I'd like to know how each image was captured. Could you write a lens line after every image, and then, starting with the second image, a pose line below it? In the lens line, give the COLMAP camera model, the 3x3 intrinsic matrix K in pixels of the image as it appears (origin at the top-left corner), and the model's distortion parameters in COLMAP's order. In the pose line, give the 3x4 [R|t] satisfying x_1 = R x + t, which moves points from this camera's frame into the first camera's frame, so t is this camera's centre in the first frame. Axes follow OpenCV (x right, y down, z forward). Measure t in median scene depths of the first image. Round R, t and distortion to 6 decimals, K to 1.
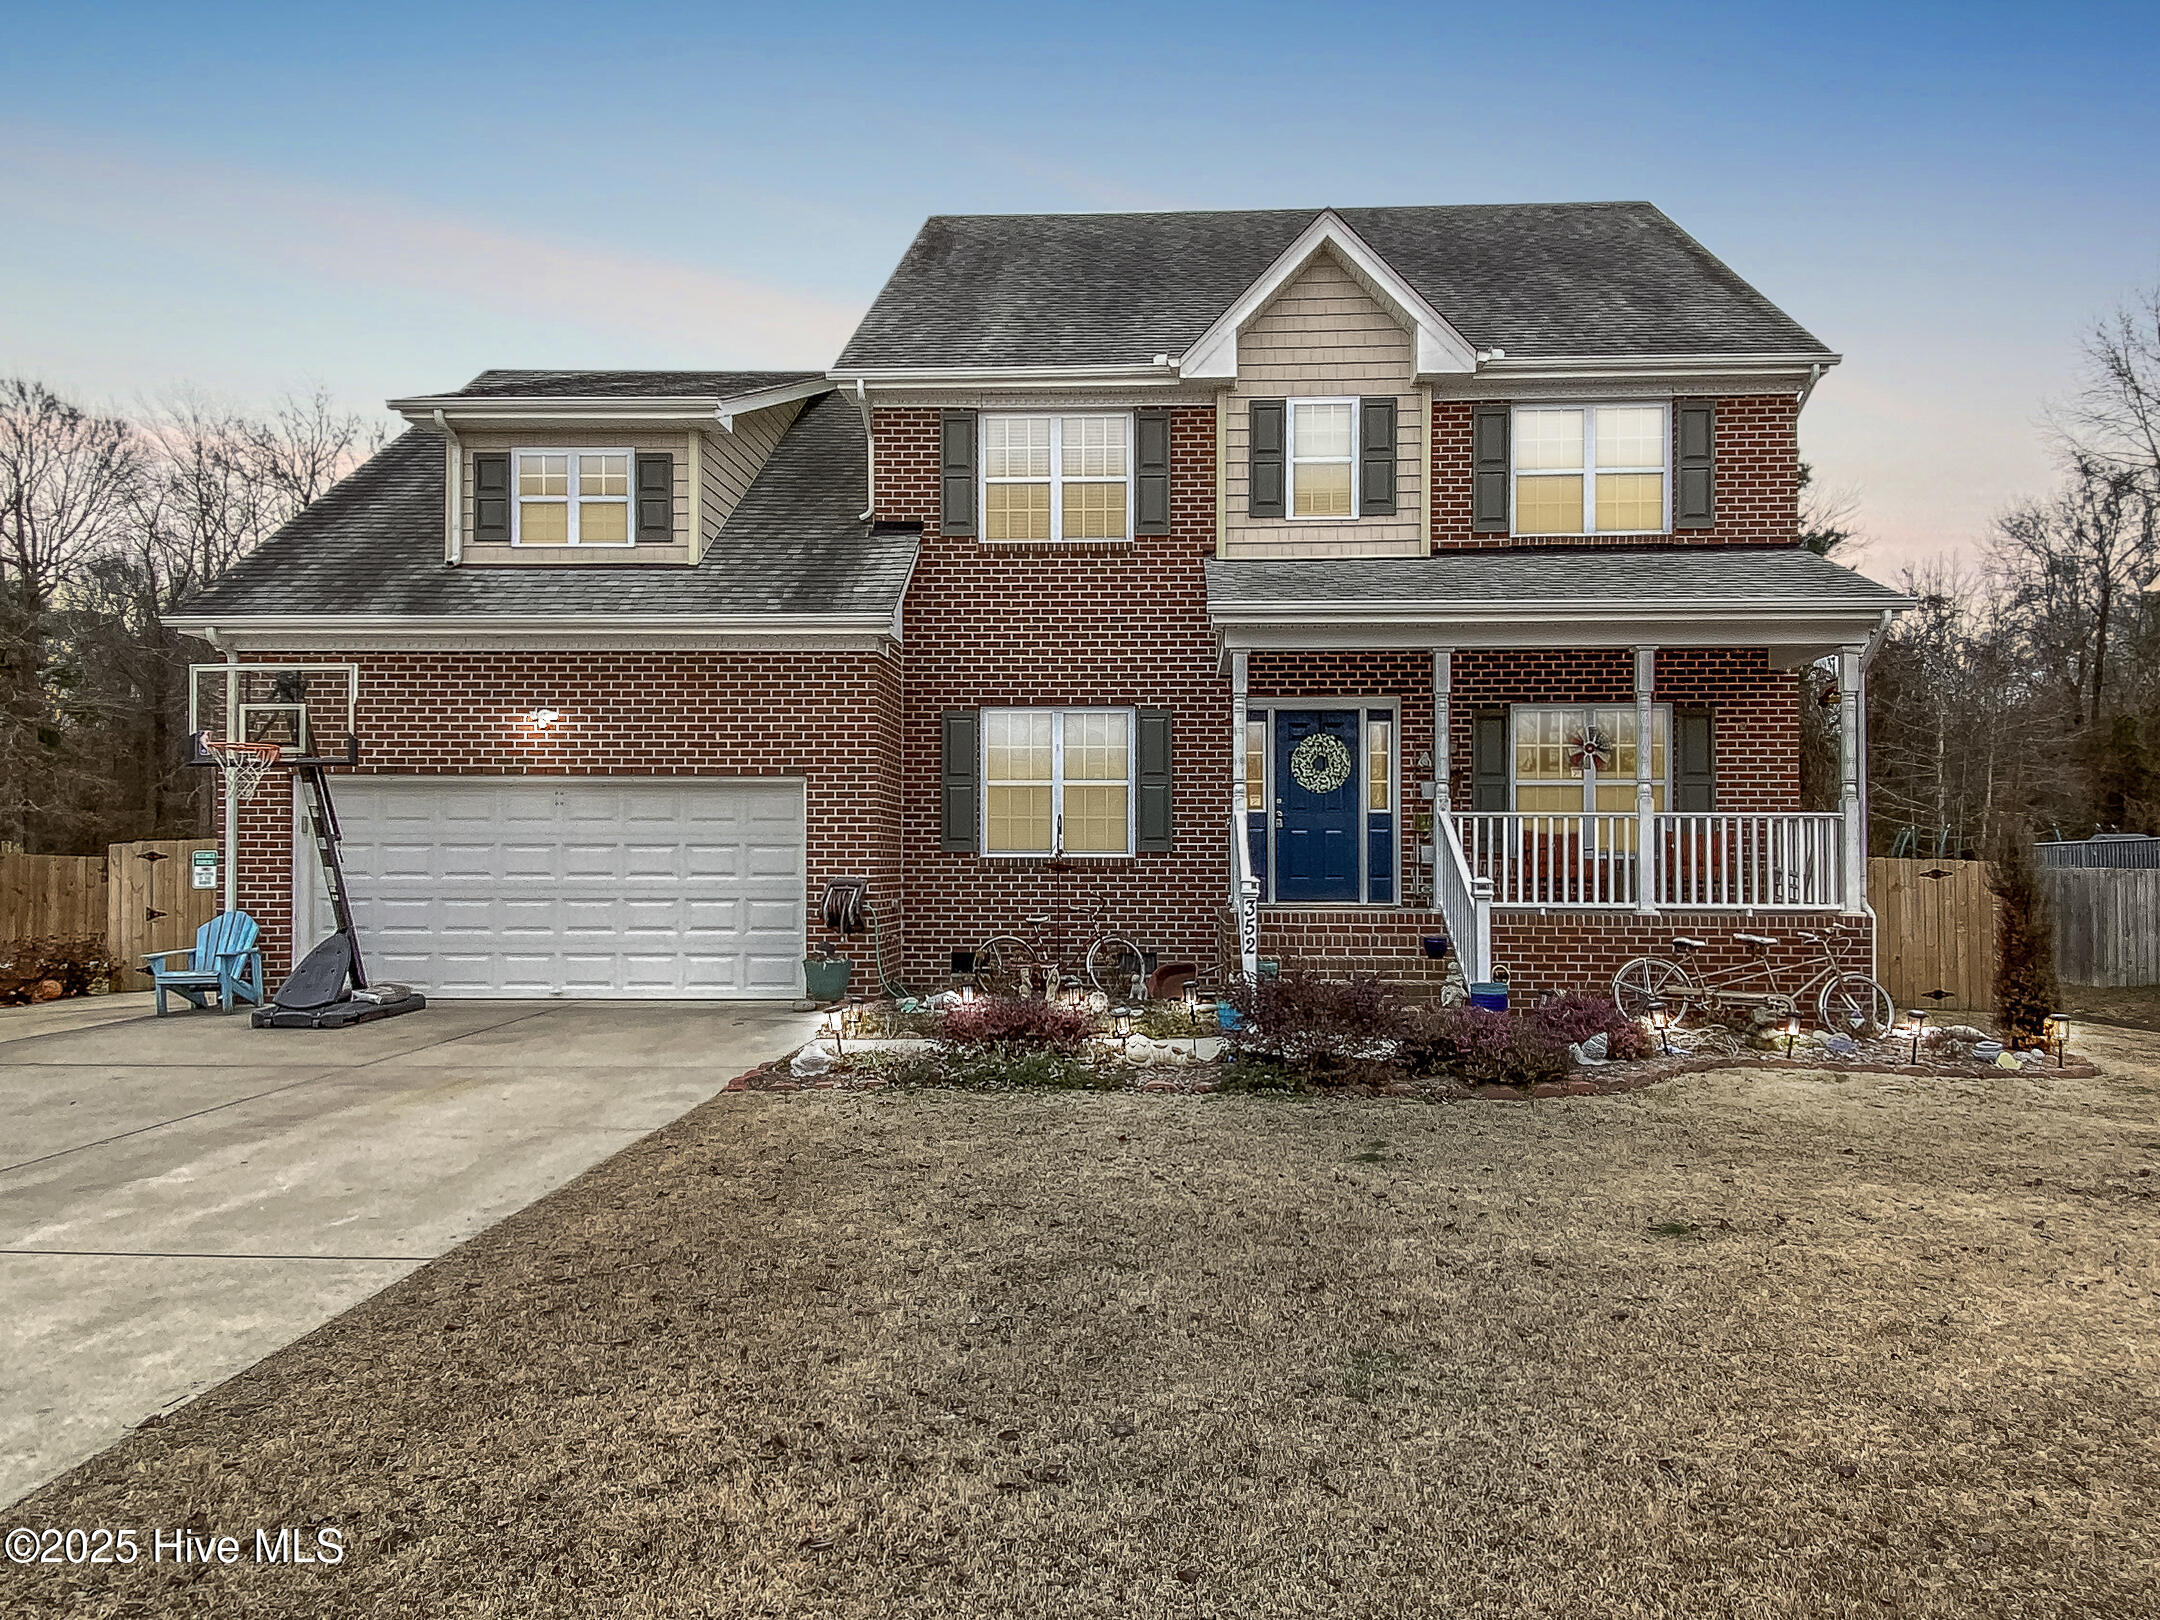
lens RADIAL K [[1785.6, 0, 1078.6], [0, 1785.6, 862.0], [0, 0, 1]] dist [0.156324, -0.366754]
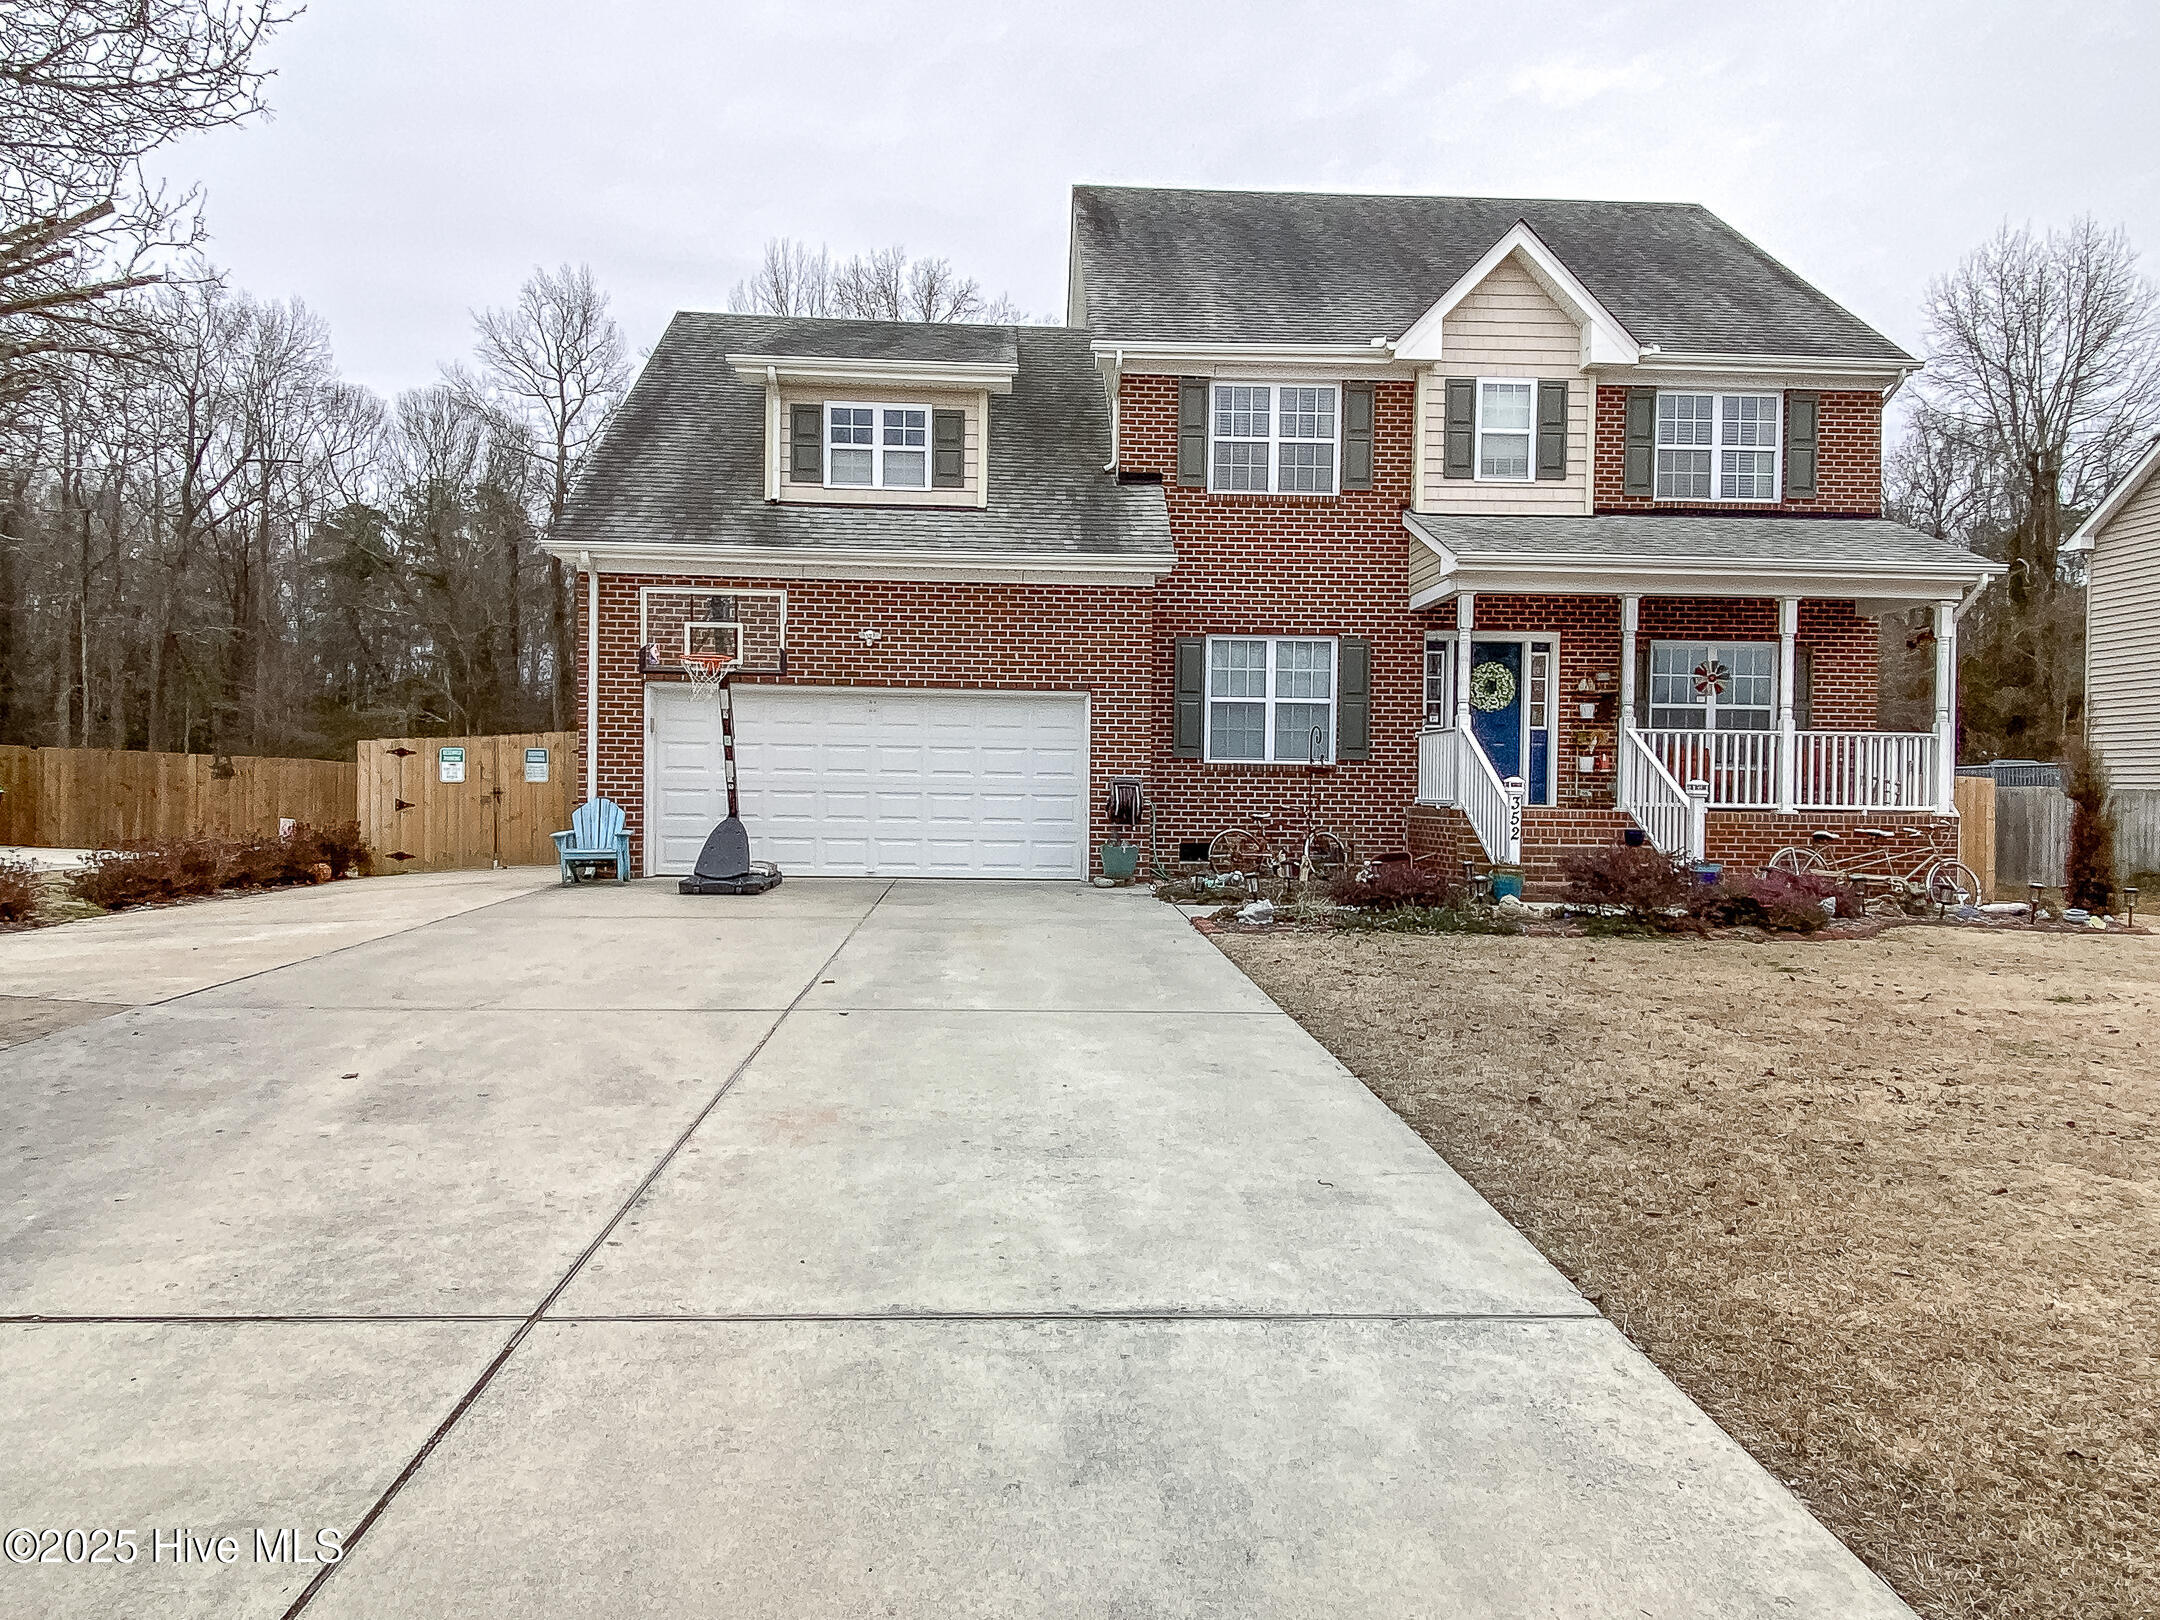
lens RADIAL K [[1785.6, 0, 1078.6], [0, 1785.6, 862.0], [0, 0, 1]] dist [0.156324, -0.366754]
pose [[0.994256, 0.008014, 0.106726, -0.271604], [-0.012693, 0.998984, 0.043237, 0.013212], [-0.106271, -0.044344, 0.993348, -0.171004]]
